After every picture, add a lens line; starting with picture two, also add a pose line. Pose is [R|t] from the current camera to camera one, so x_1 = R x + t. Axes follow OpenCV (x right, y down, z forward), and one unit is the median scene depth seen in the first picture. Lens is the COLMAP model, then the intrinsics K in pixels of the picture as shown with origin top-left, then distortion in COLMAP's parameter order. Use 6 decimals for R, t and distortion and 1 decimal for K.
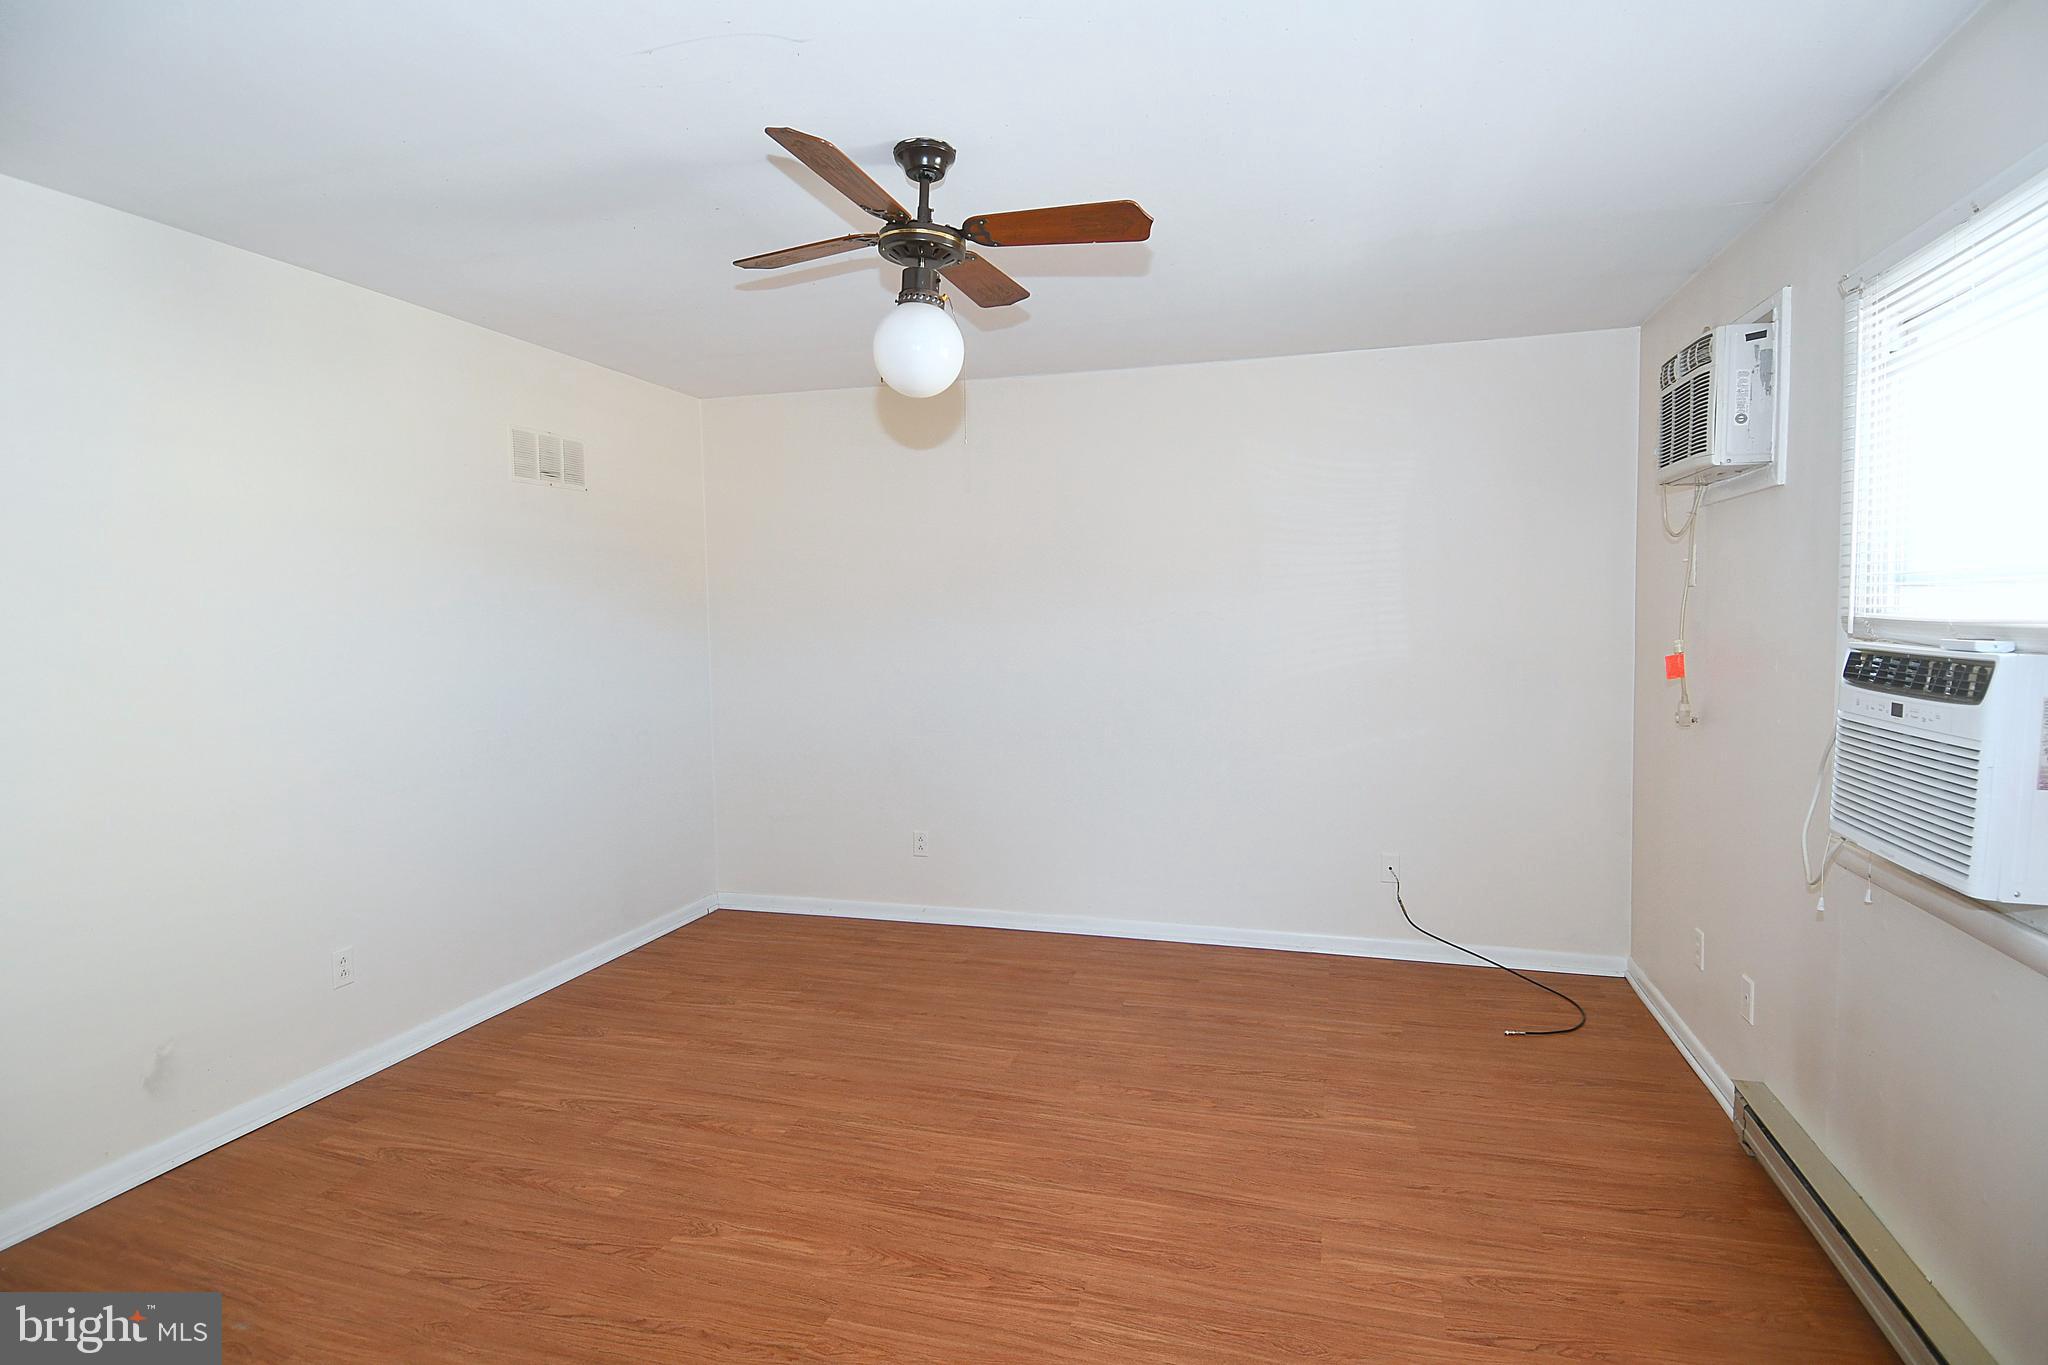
lens RADIAL K [[1066.4, 0, 1039.4], [0, 1066.4, 670.9], [0, 0, 1]] dist [0.062061, -0.069151]
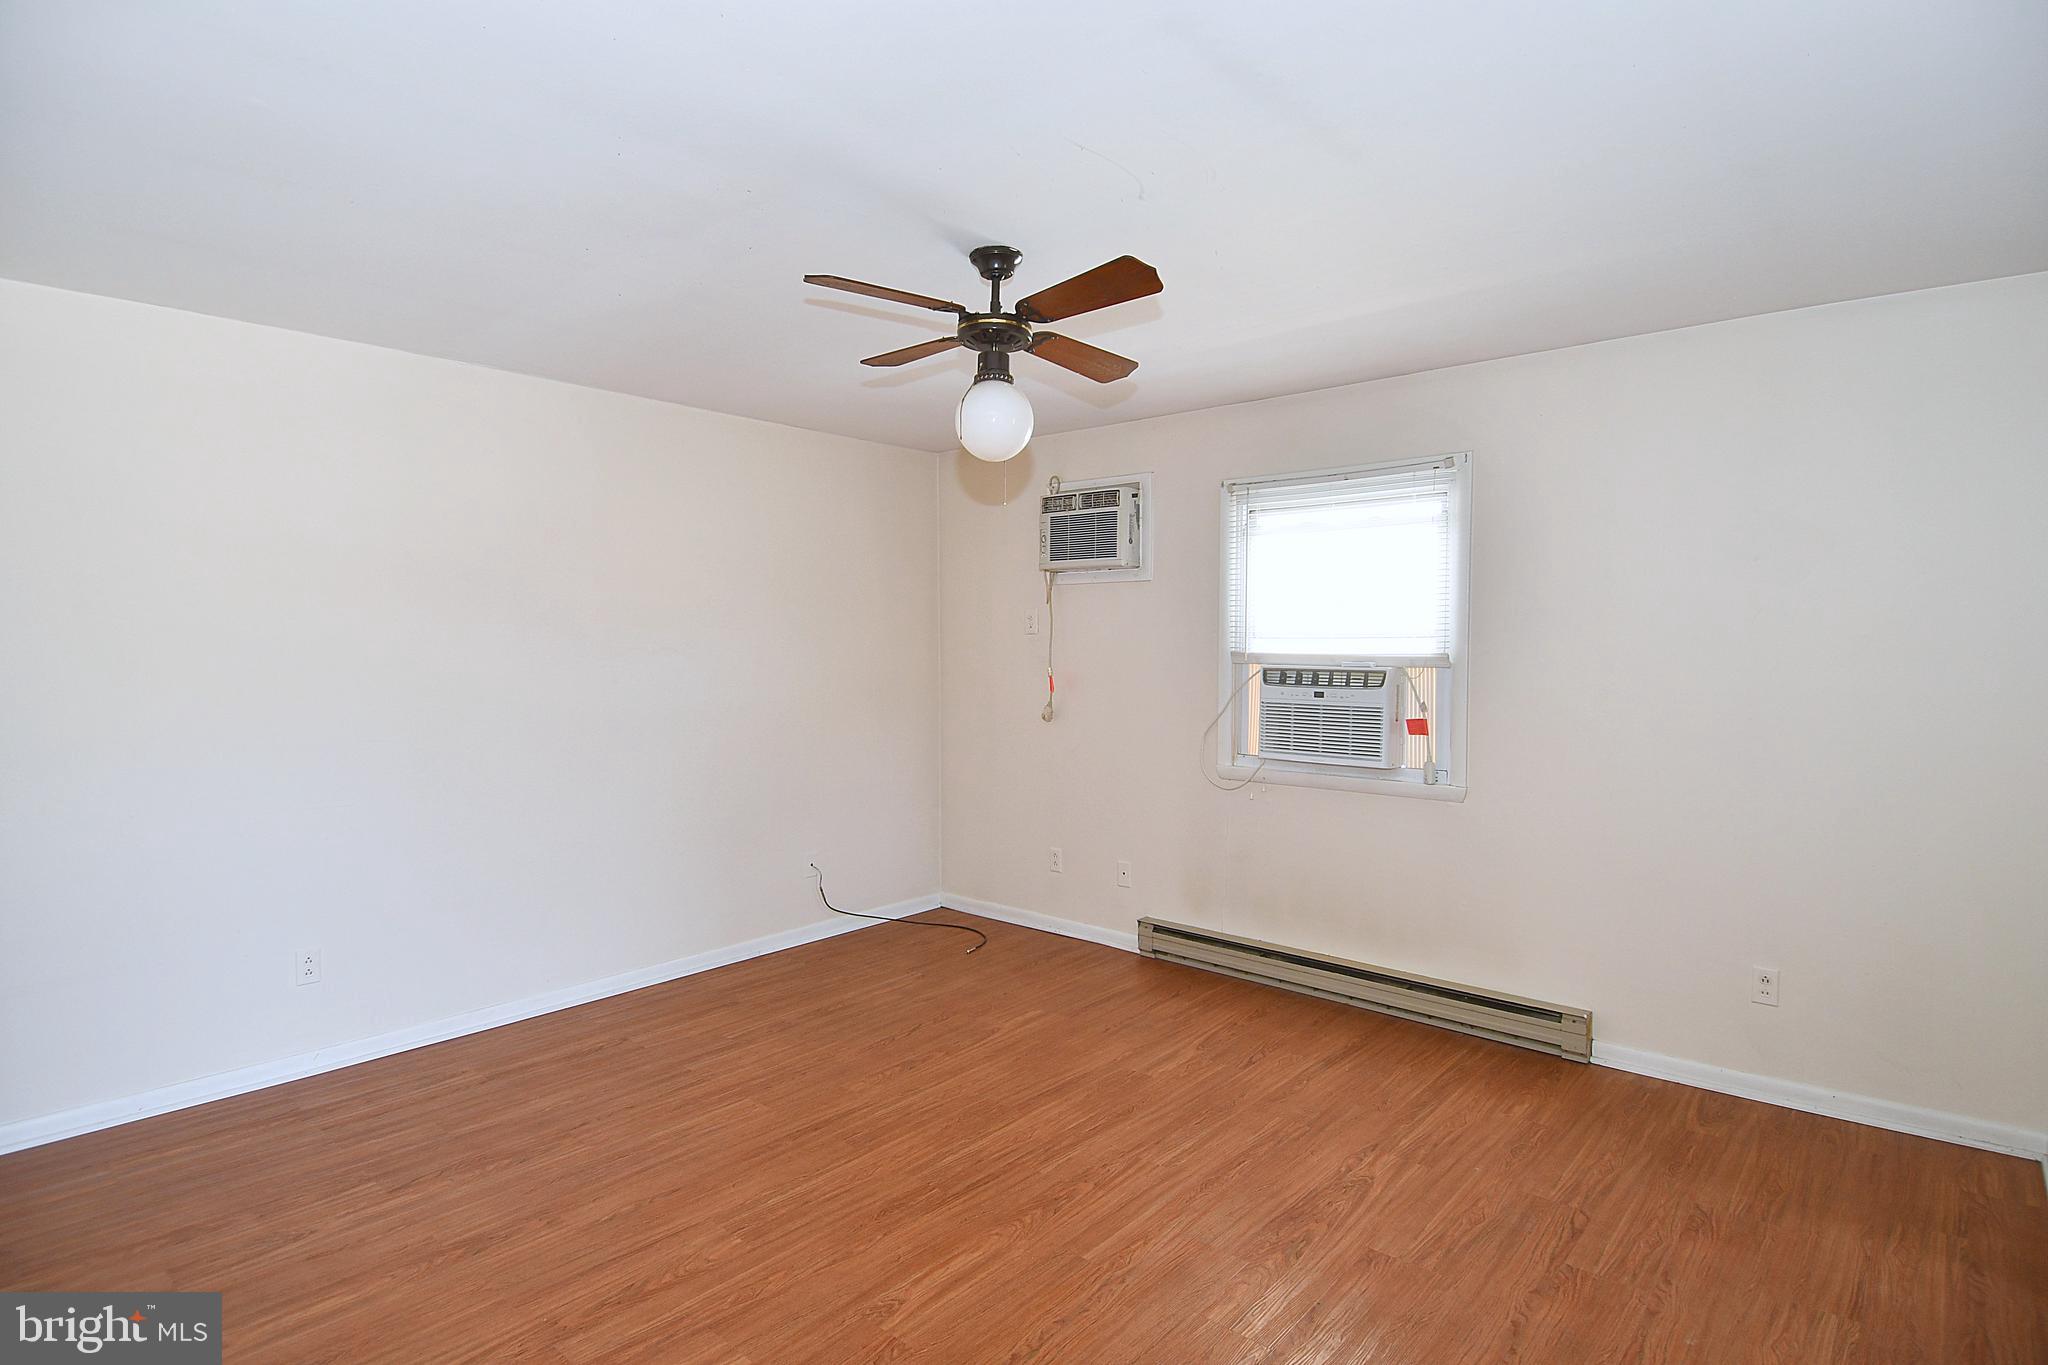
lens RADIAL K [[1066.4, 0, 1039.4], [0, 1066.4, 670.9], [0, 0, 1]] dist [0.062061, -0.069151]
pose [[0.406743, -0.013314, 0.913446, -1.011053], [0.045443, 0.998951, -0.005675, -0.018065], [-0.912412, 0.043818, 0.406921, 0.437931]]
